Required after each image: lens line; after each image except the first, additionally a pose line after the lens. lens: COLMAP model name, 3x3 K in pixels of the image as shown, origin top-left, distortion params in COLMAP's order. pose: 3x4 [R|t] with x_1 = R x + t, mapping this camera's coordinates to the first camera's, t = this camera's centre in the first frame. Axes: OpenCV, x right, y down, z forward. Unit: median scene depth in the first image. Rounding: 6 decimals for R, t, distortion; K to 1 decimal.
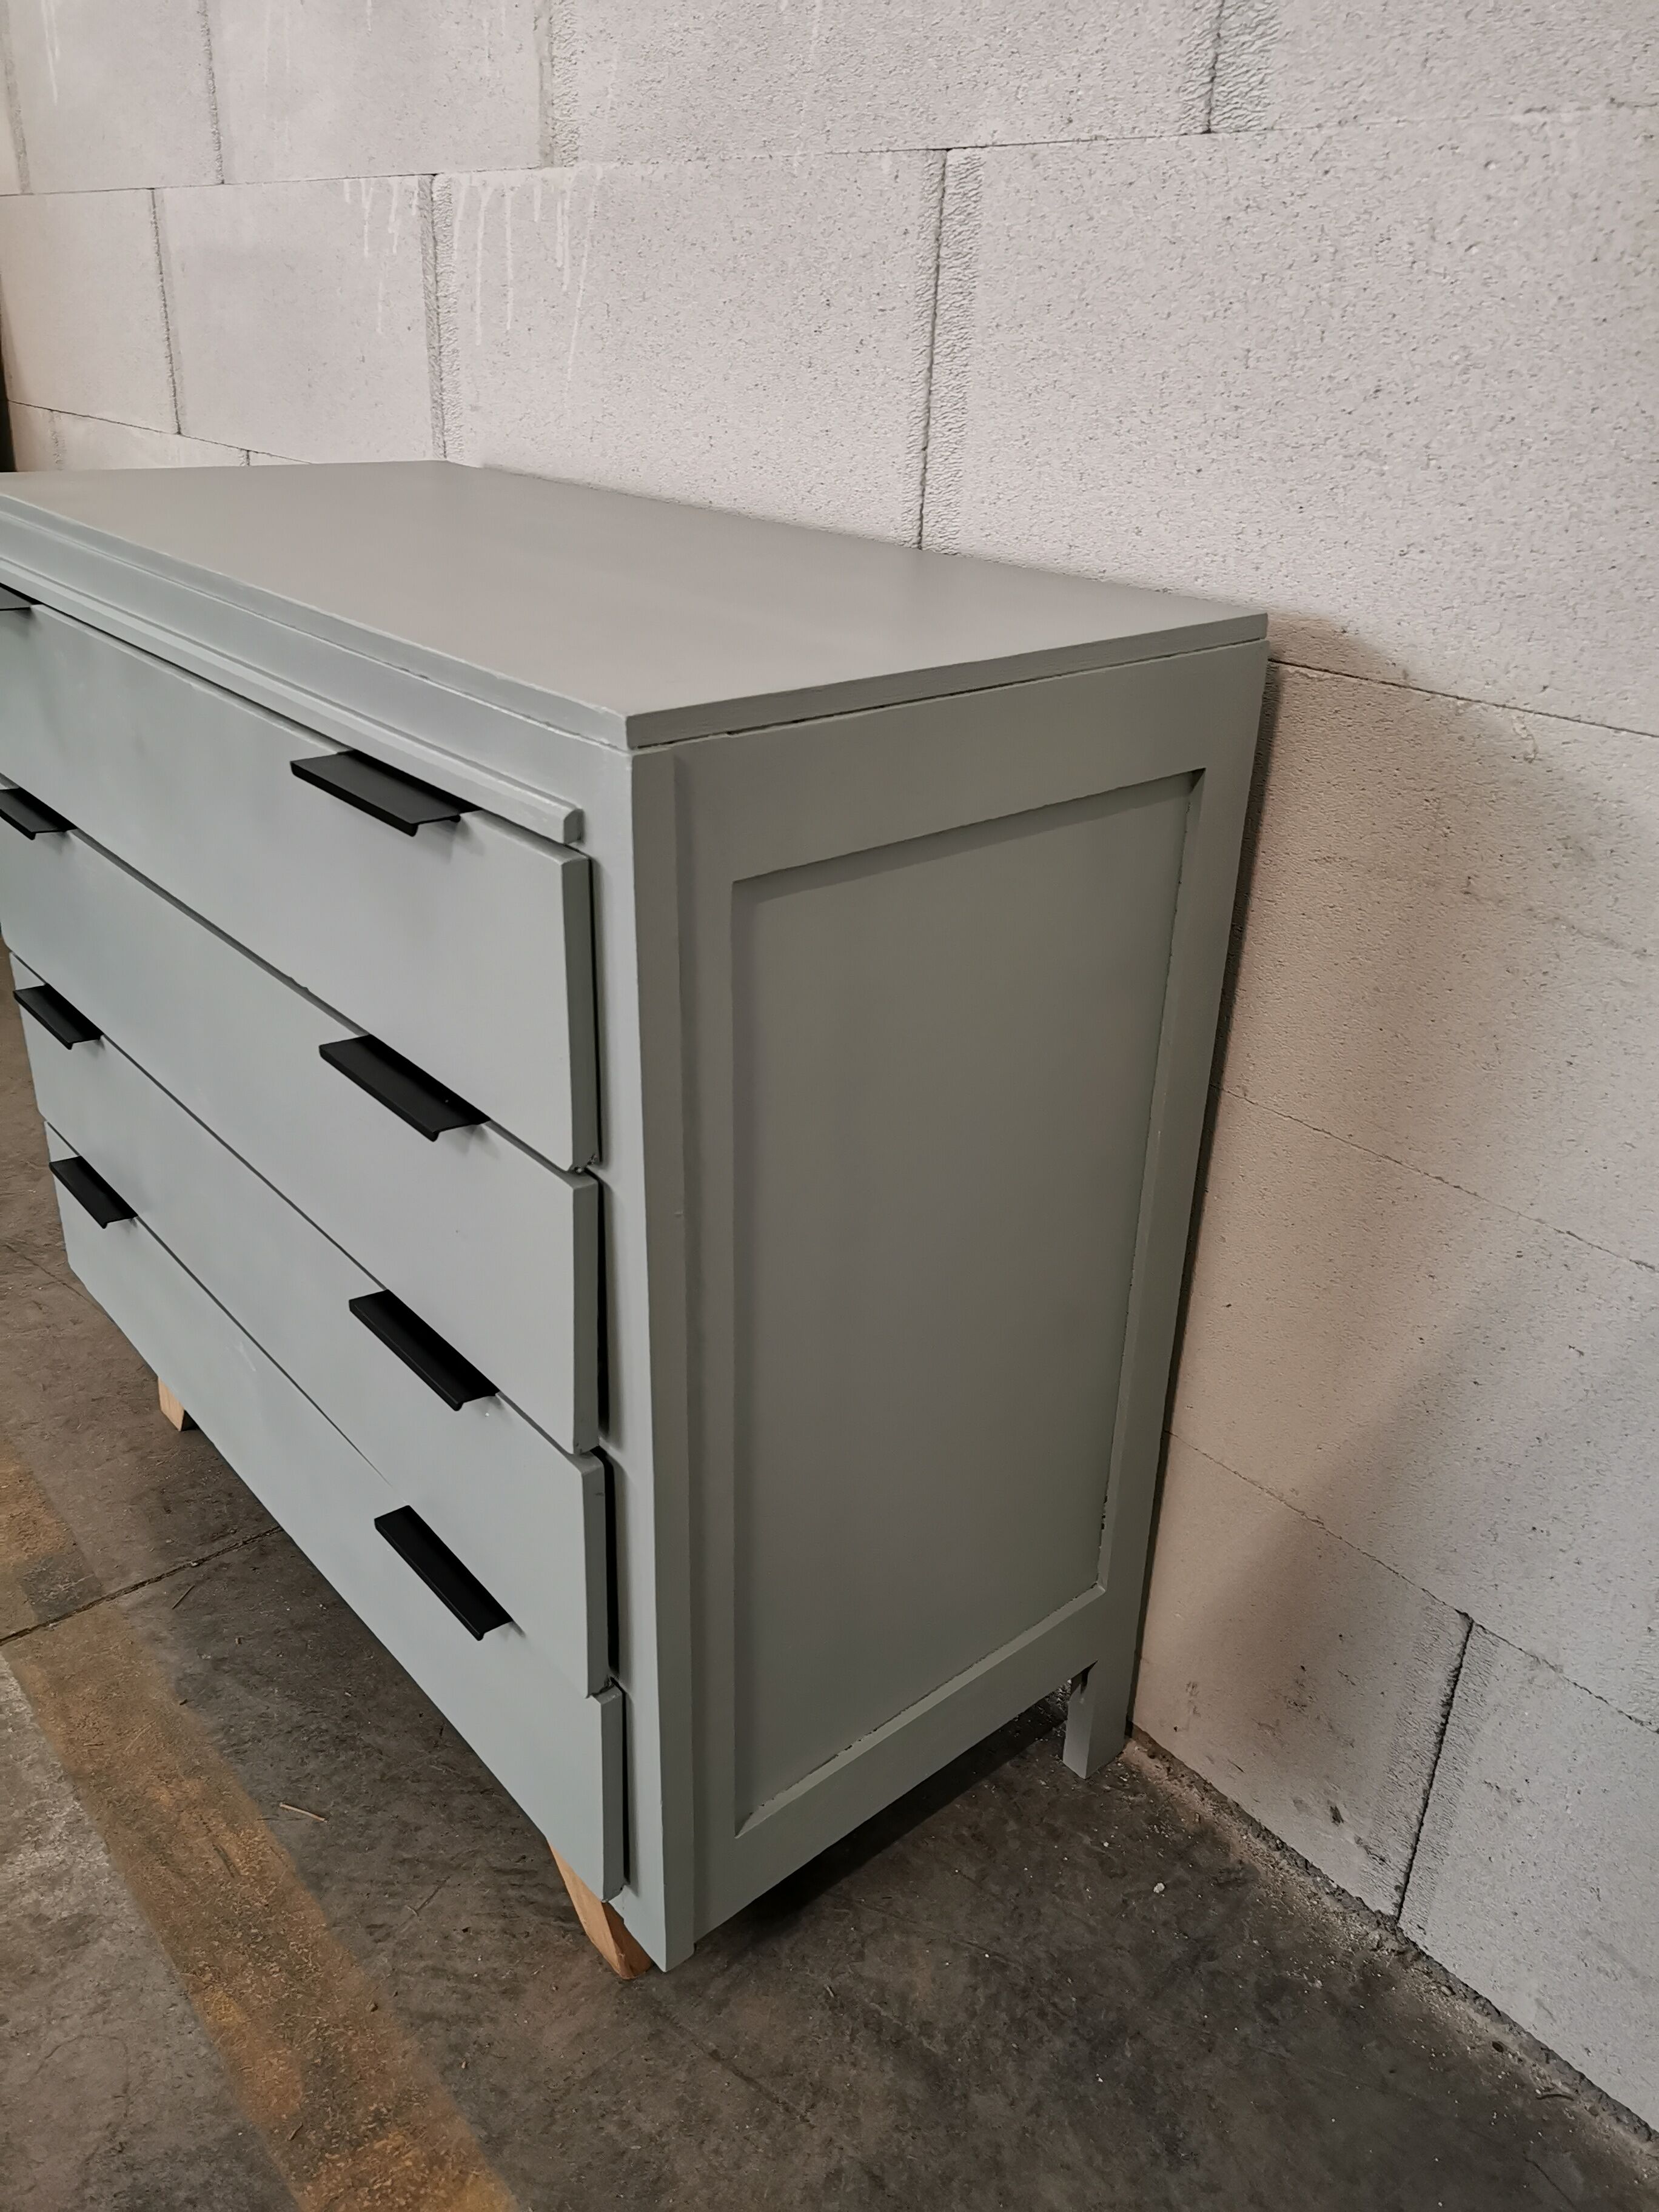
lens RADIAL K [[1706.9, 0, 823.1], [0, 1706.9, 1103.9], [0, 0, 1]] dist [0.041335, -0.035669]
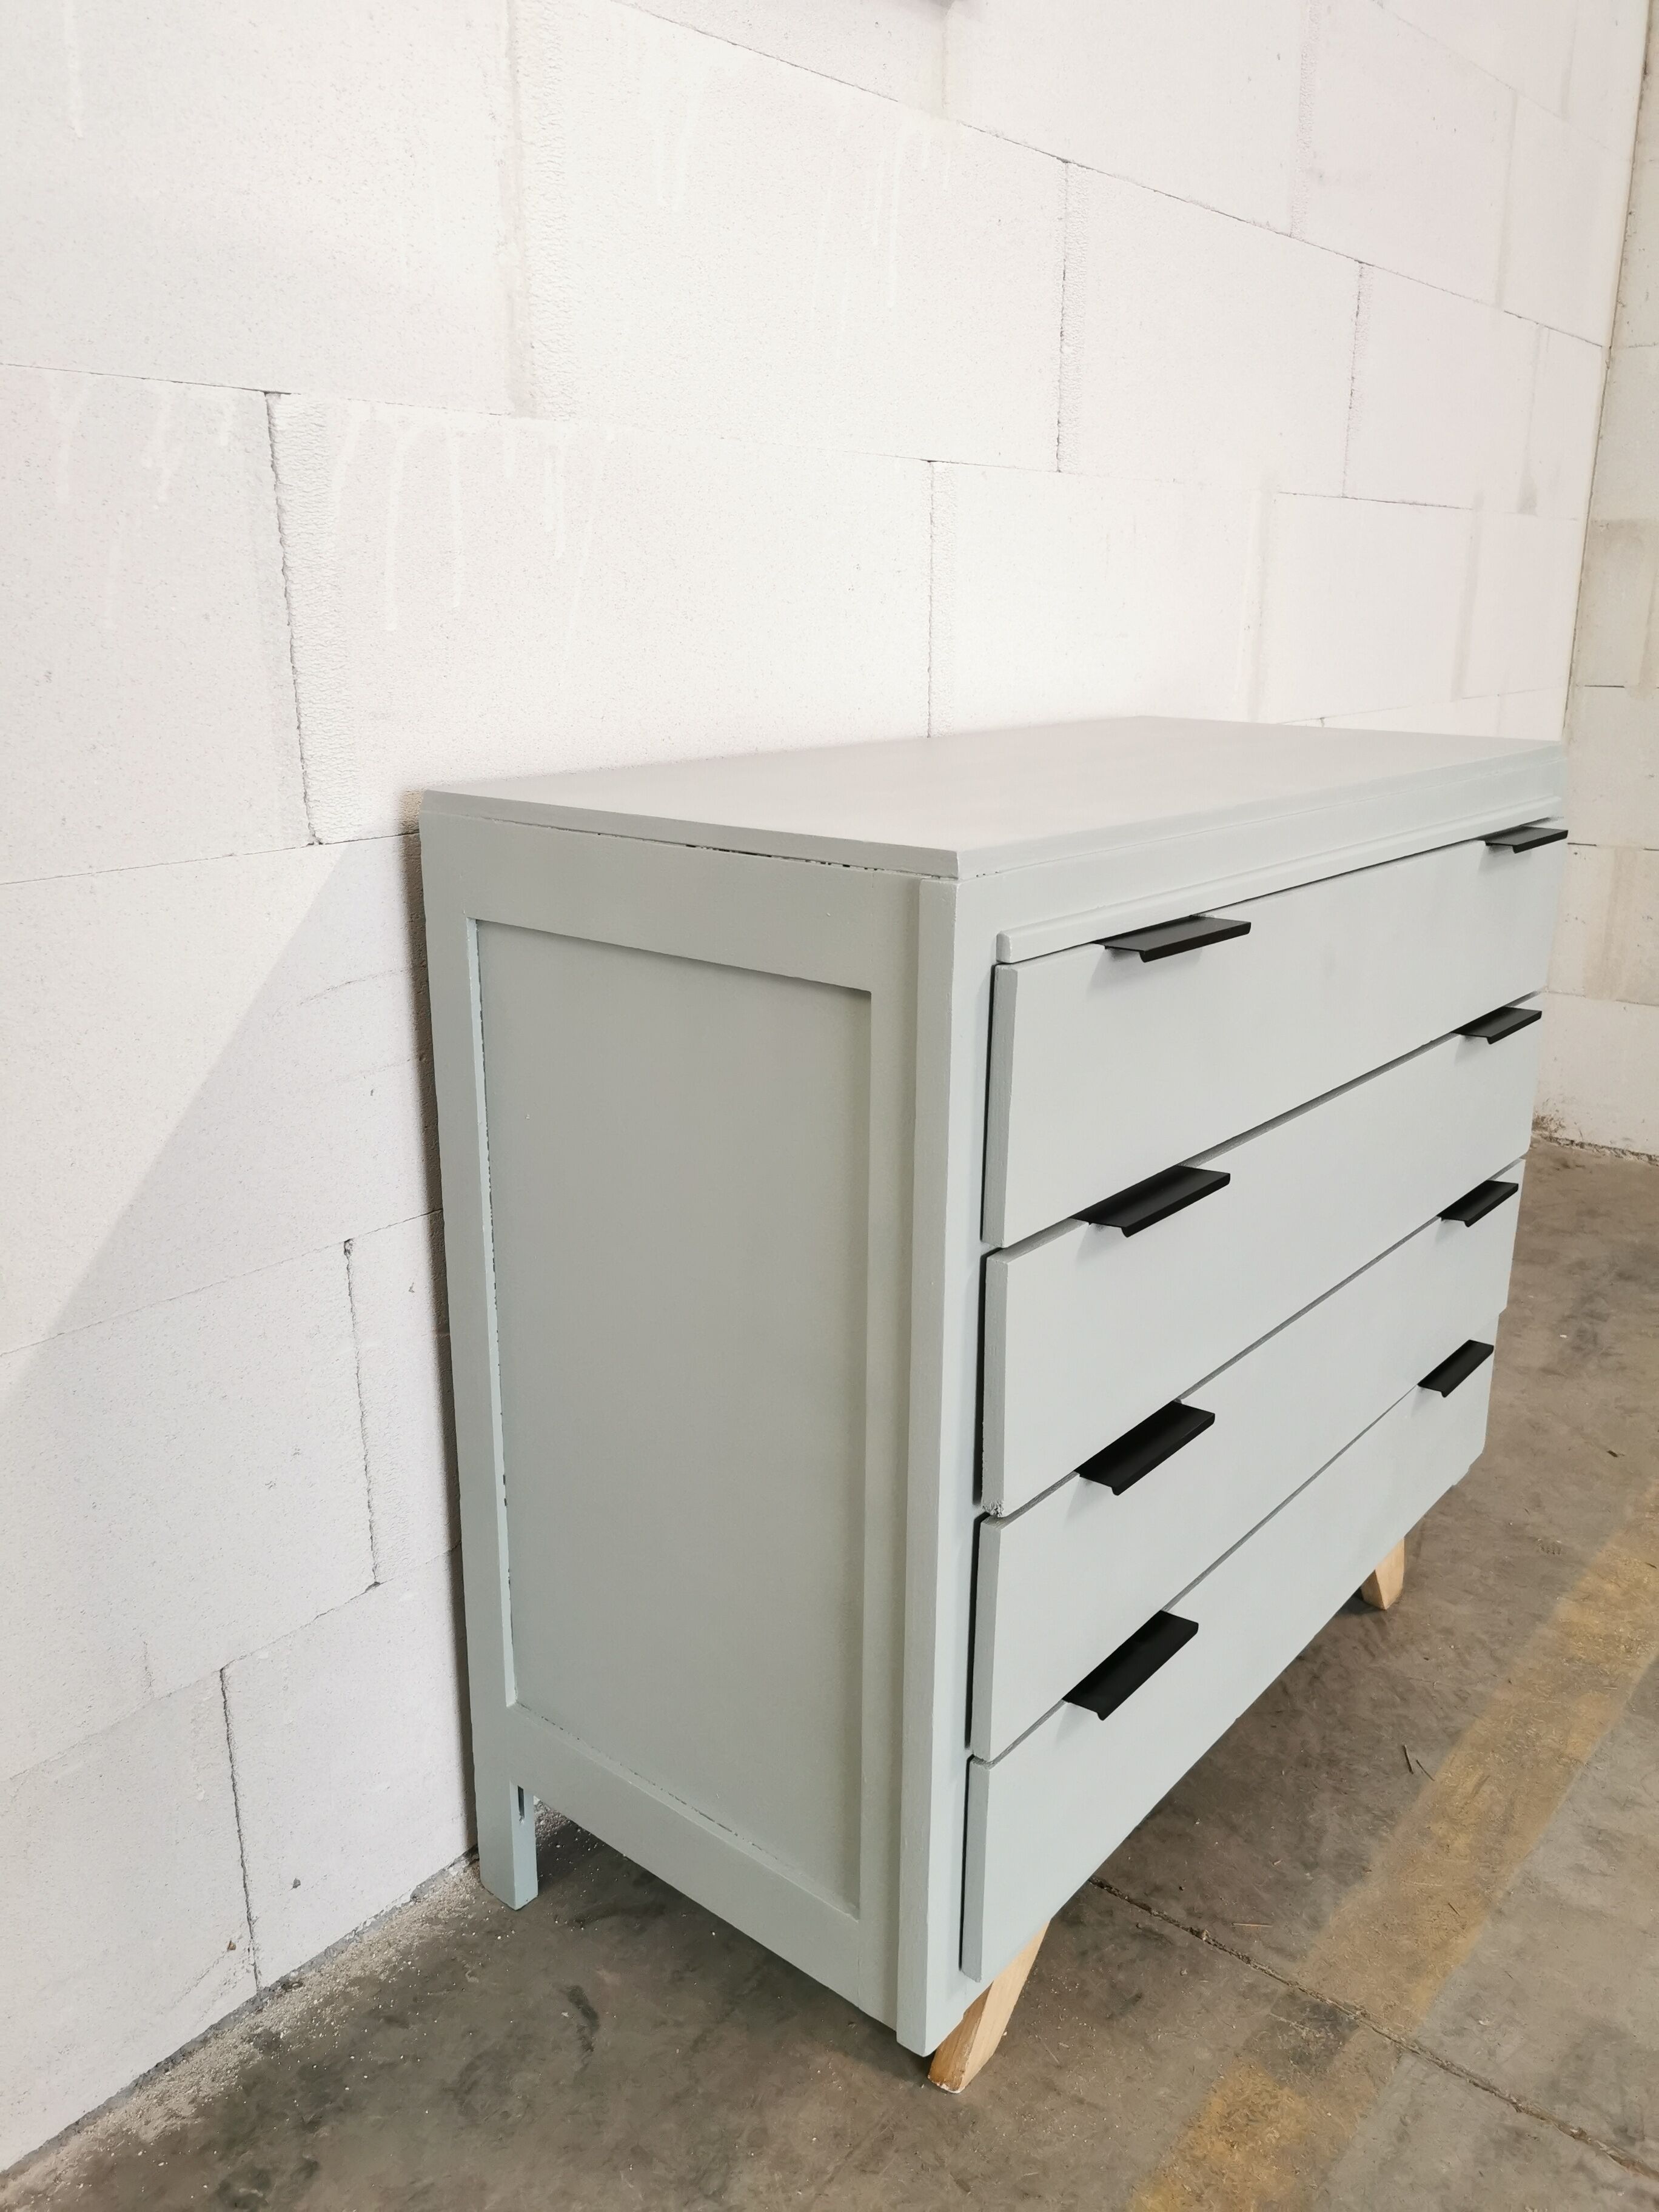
lens RADIAL K [[1706.9, 0, 816.5], [0, 1706.9, 1104.8], [0, 0, 1]] dist [0.041335, -0.035669]
pose [[-0.182636, -0.311107, 0.932661, -1.340680], [0.412057, 0.837063, 0.359909, -0.641632], [-0.892666, 0.450041, -0.024684, 1.323010]]
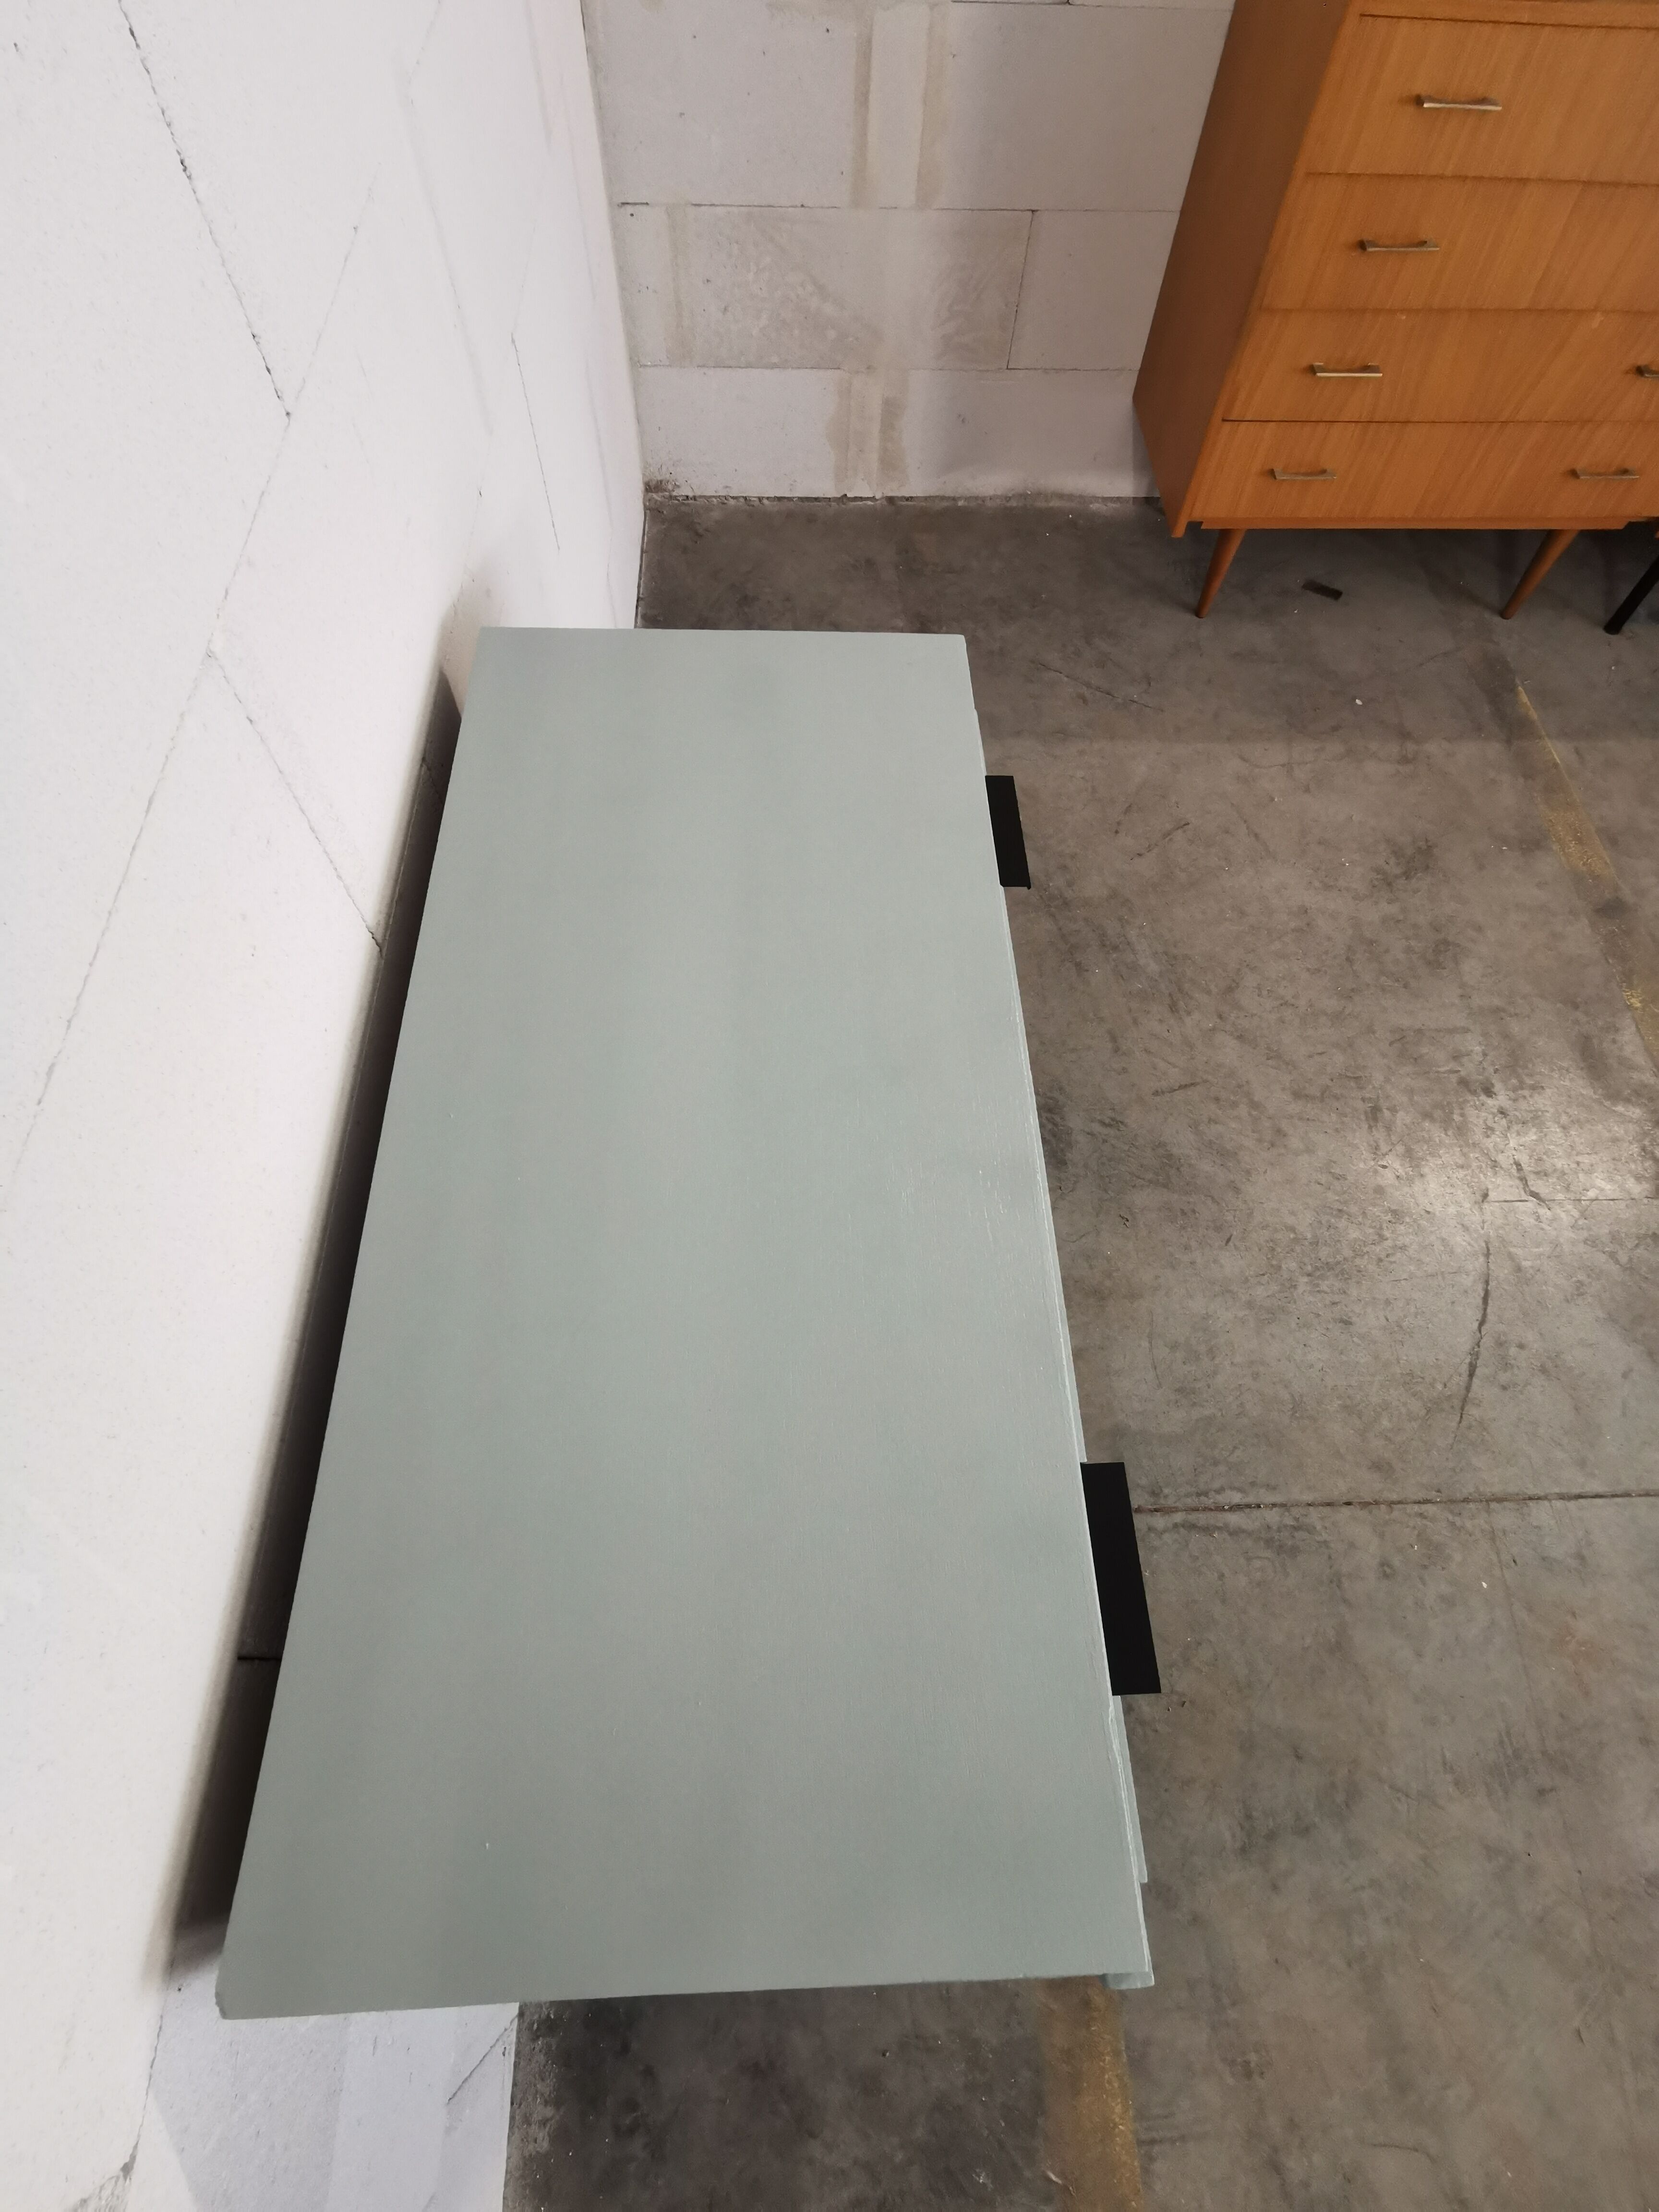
lens RADIAL K [[1032.4, 0, 837.5], [0, 1032.4, 1127.8], [0, 0, 1]] dist [-0.007477, 0.011881]
pose [[-0.788160, -0.568129, 0.236715, -0.416408], [0.214847, 0.106449, 0.970829, -0.900774], [-0.576754, 0.816026, 0.038162, 0.962613]]
